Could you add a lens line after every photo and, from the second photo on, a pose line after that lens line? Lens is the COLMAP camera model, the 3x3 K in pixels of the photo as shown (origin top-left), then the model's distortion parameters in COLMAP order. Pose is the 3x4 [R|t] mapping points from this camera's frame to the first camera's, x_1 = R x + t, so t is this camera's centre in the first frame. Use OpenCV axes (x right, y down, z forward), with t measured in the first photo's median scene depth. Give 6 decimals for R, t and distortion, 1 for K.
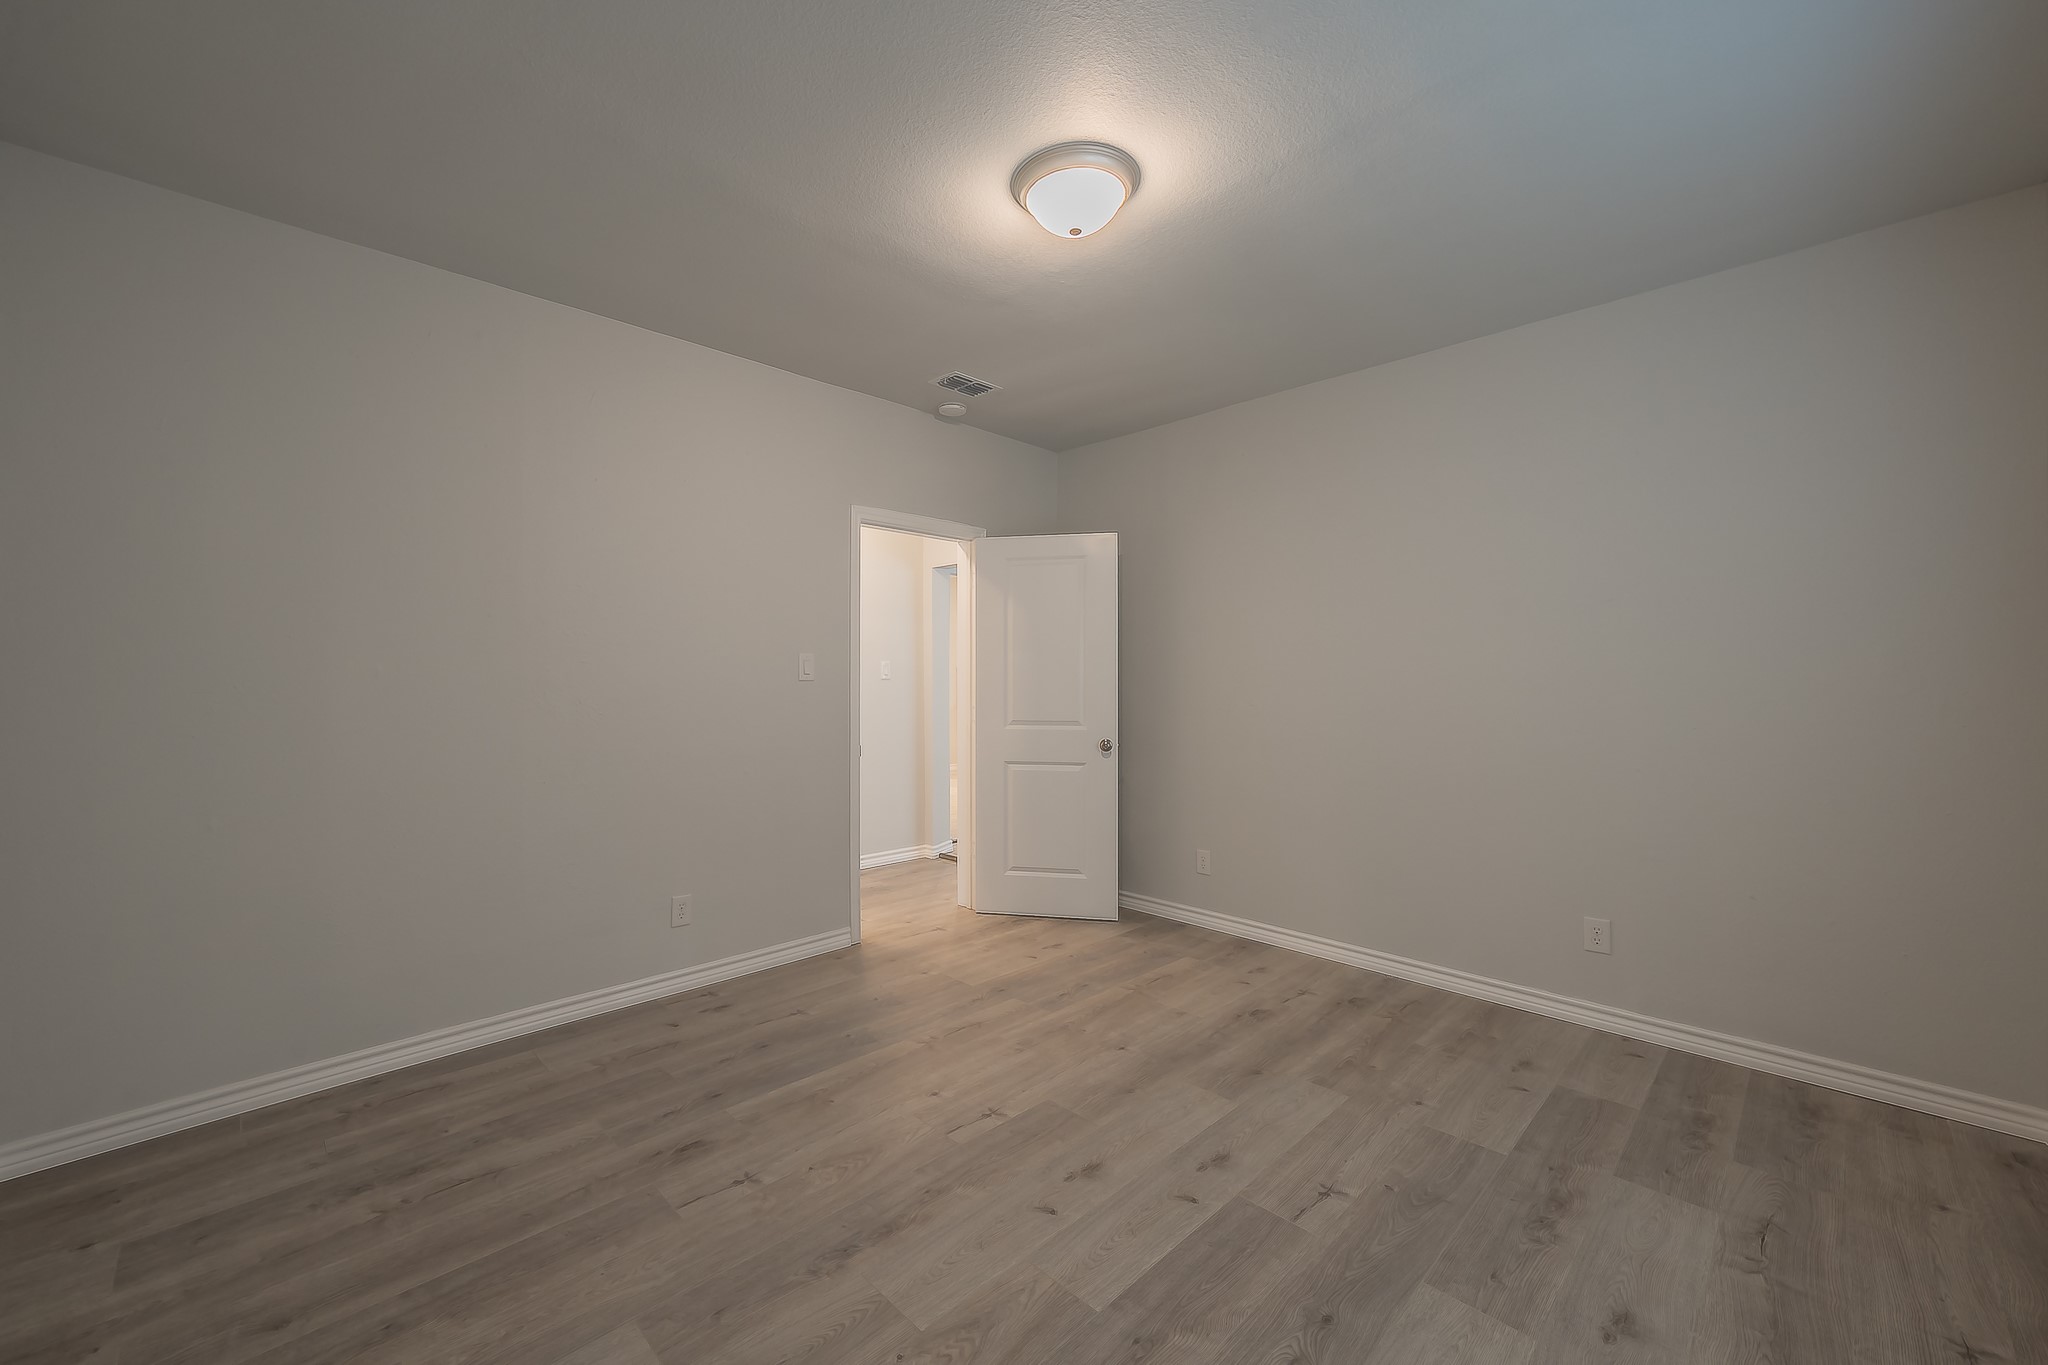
lens RADIAL K [[800.6, 0, 983.4], [0, 800.6, 683.7], [0, 0, 1]] dist [0.001999, -0.001637]
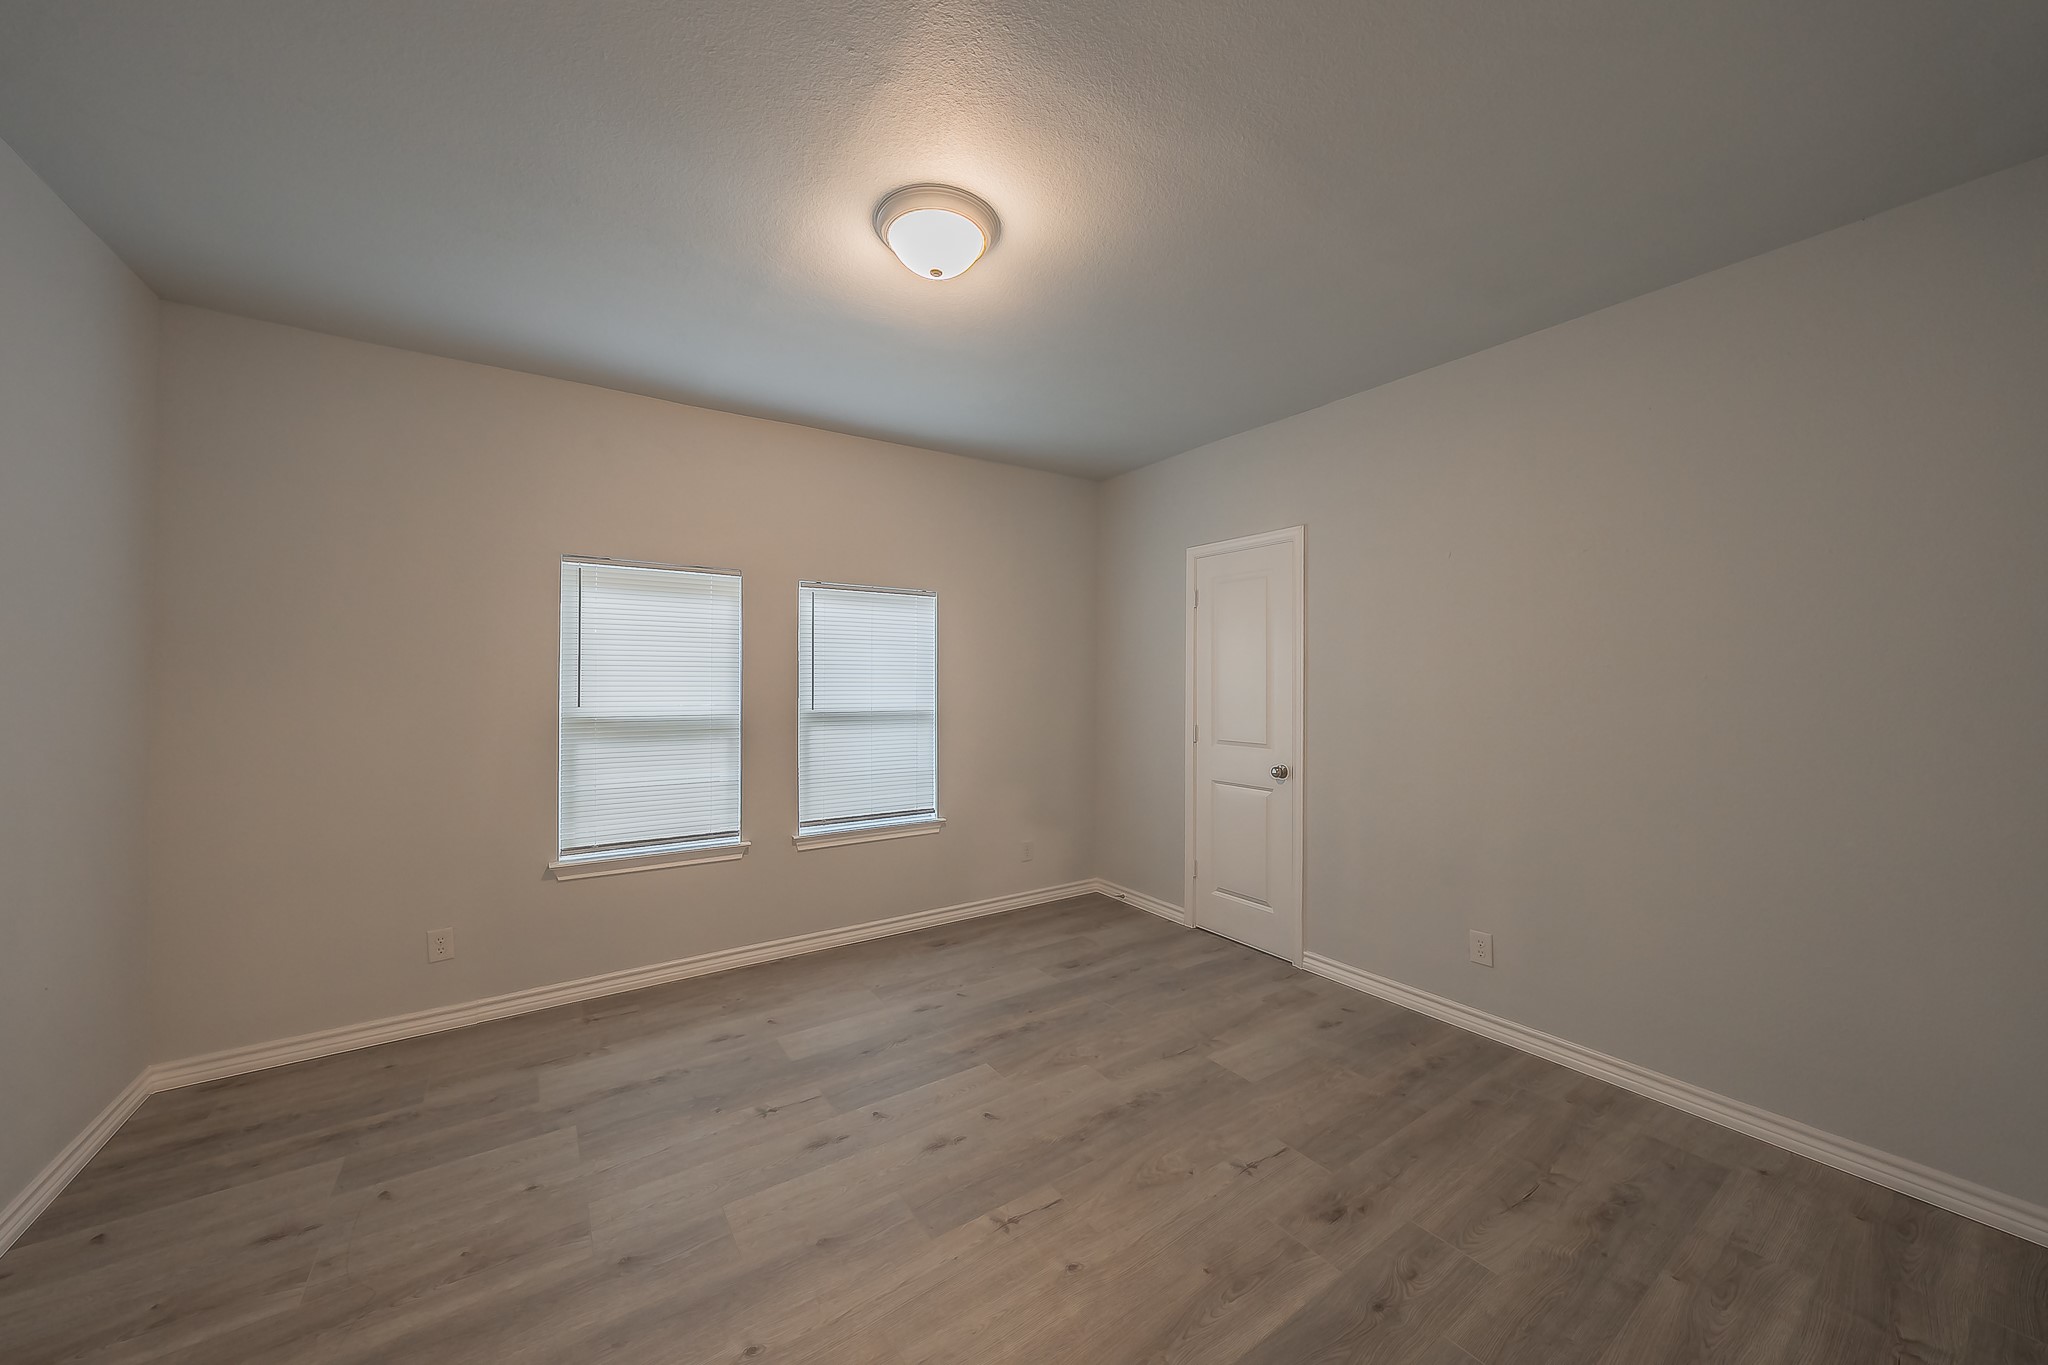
lens RADIAL K [[718.8, 0, 1042.6], [0, 718.8, 680.4], [0, 0, 1]] dist [-0.001658, 0.000335]
pose [[-0.992102, -0.001670, 0.125422, -0.125005], [-0.001335, 0.999995, 0.002749, -0.047026], [-0.125426, 0.002560, -0.992100, 1.788672]]
